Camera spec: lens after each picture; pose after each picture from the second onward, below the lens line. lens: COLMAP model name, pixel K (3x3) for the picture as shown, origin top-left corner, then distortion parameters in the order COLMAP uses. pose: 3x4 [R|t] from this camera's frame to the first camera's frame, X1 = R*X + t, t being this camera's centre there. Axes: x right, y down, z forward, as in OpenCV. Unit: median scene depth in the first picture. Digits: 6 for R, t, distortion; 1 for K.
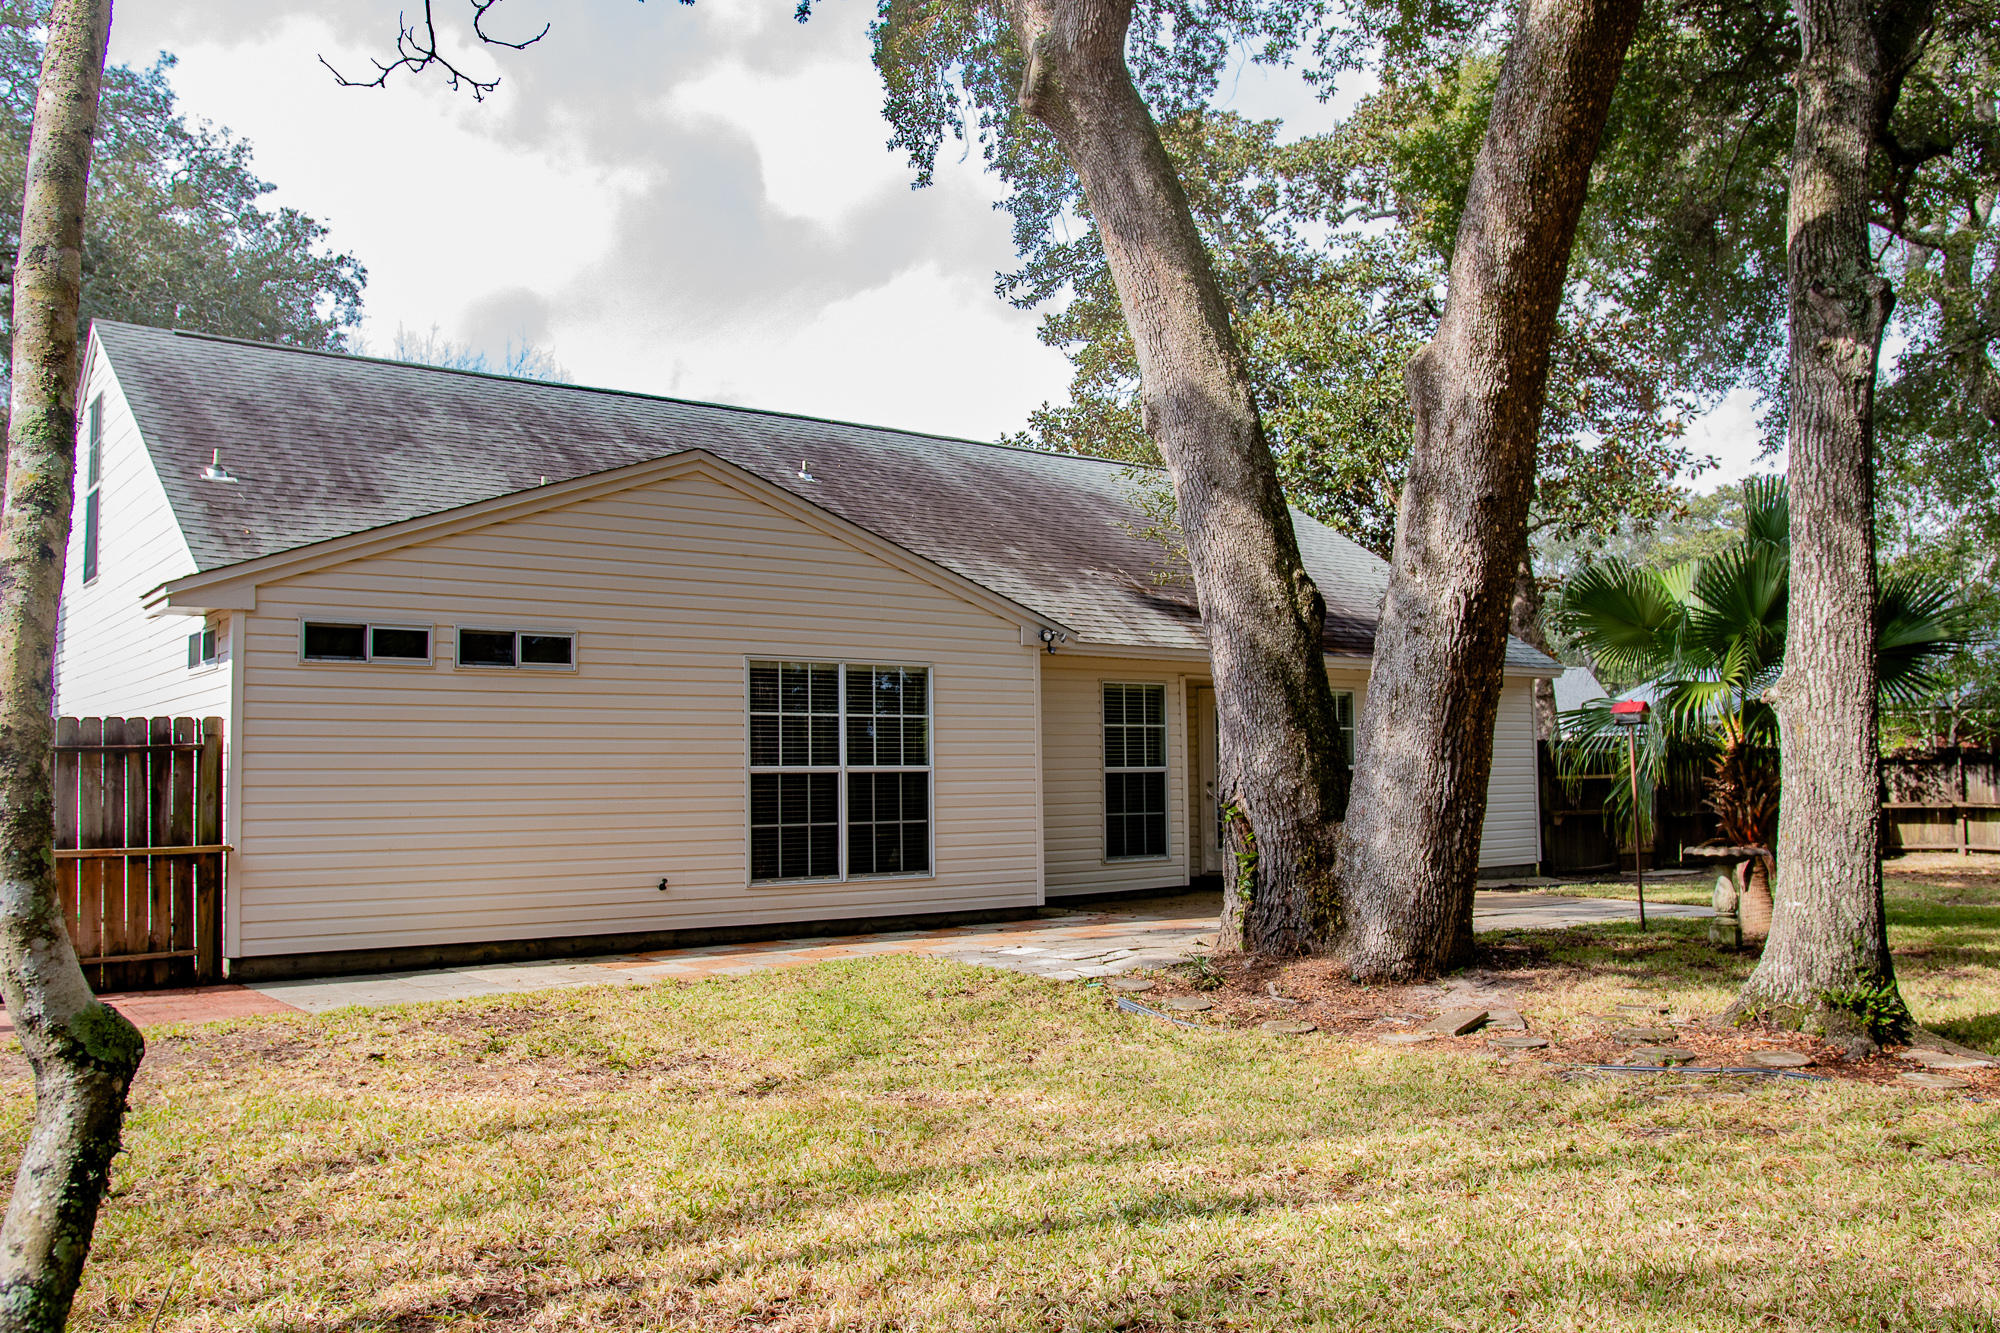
lens RADIAL K [[1721.5, 0, 1000.0], [0, 1721.5, 666.5], [0, 0, 1]] dist [-0.099358, 0.103890]
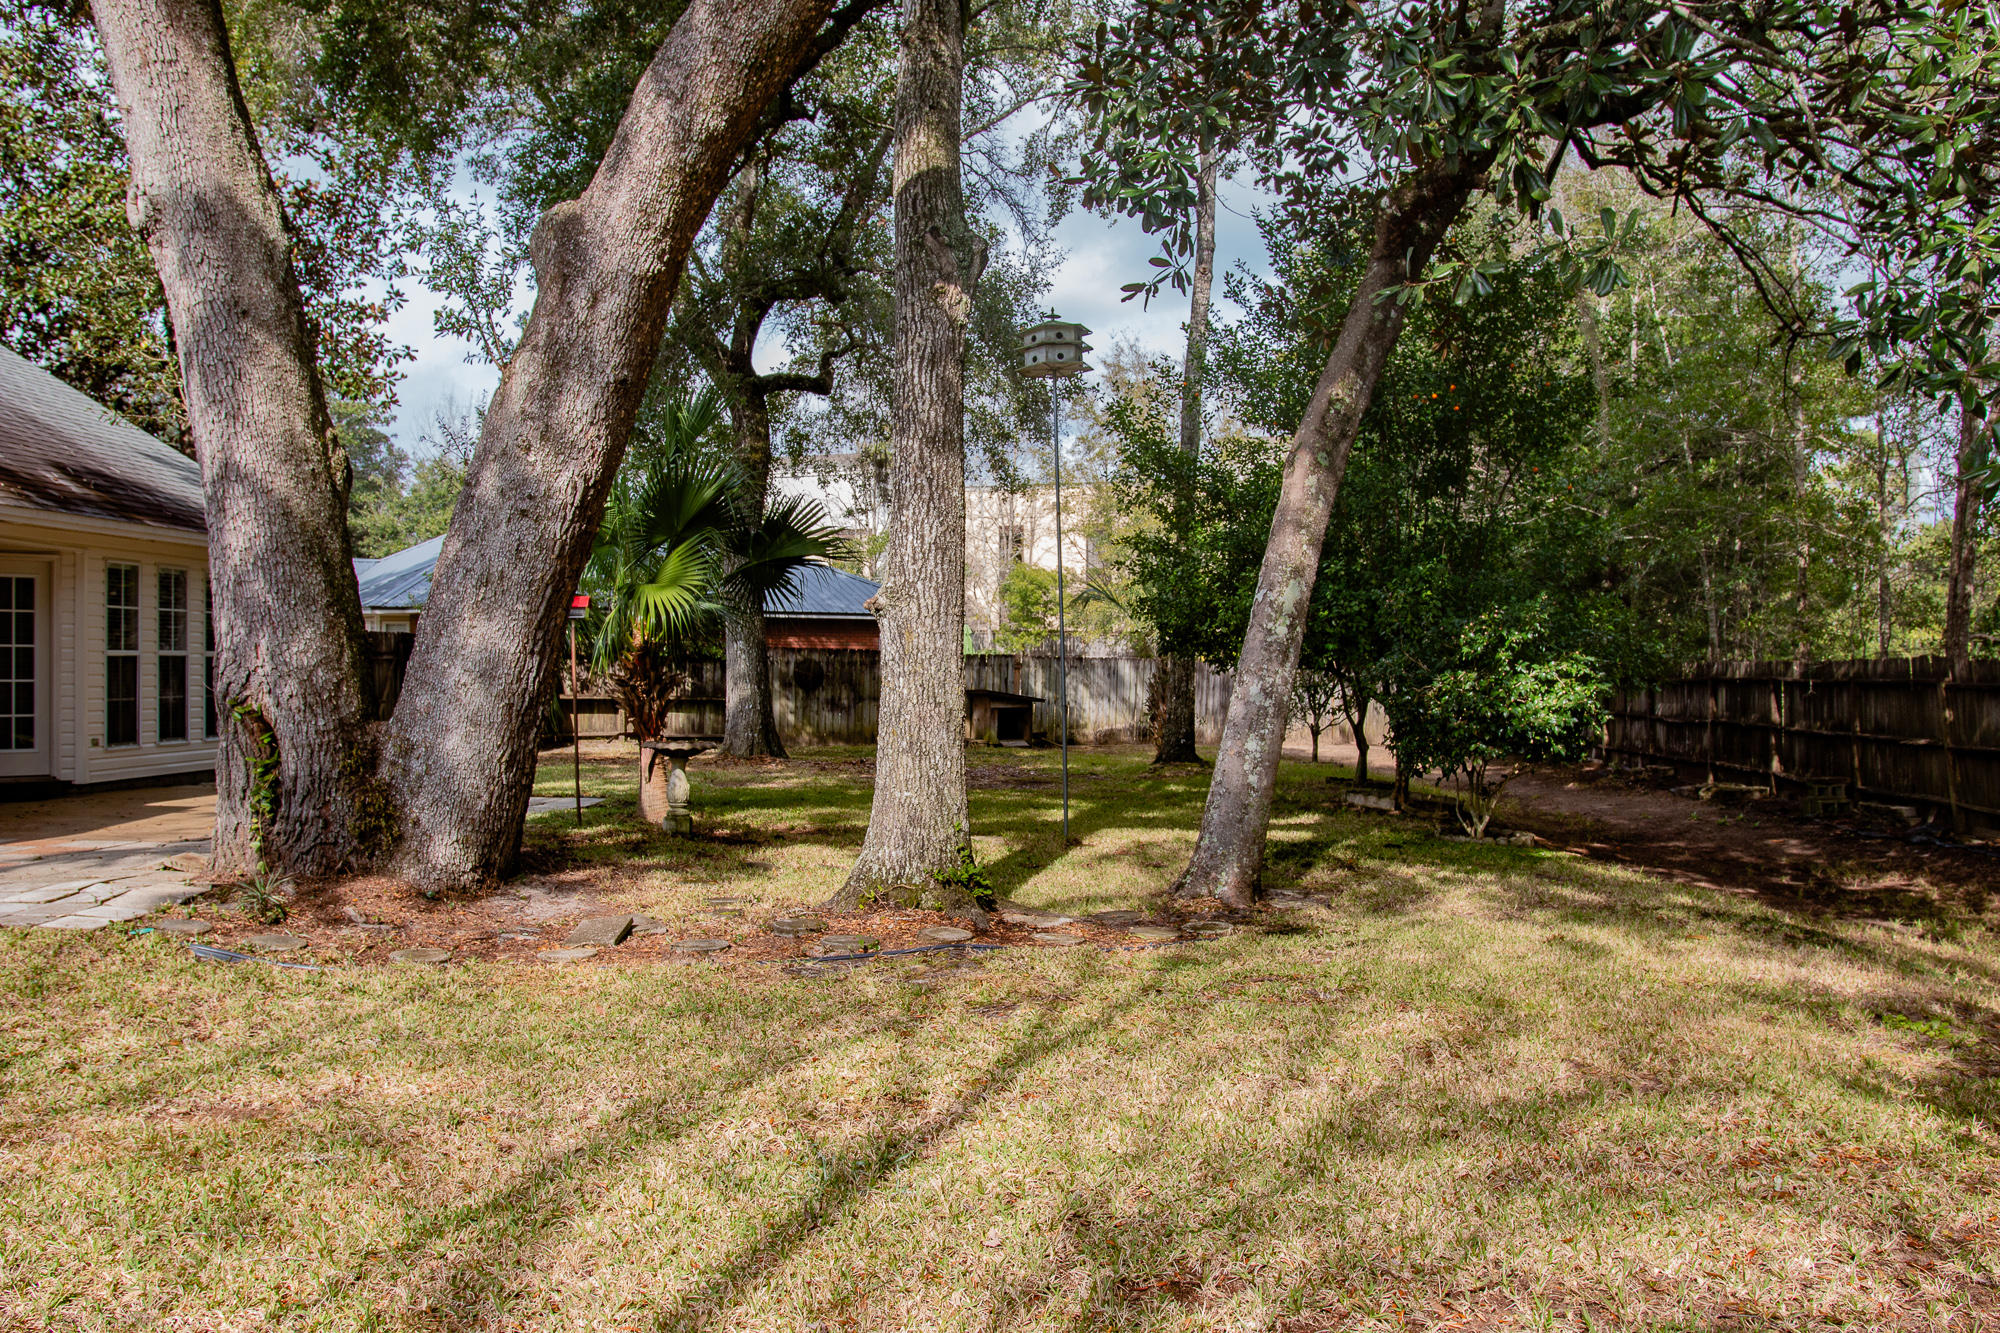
lens RADIAL K [[1693.1, 0, 1000.0], [0, 1693.1, 666.5], [0, 0, 1]] dist [-0.086354, 0.089212]
pose [[0.625496, 0.011510, 0.780143, -0.289674], [-0.064245, 0.997255, 0.036797, 0.011005], [-0.777578, -0.073137, 0.624519, 0.223835]]
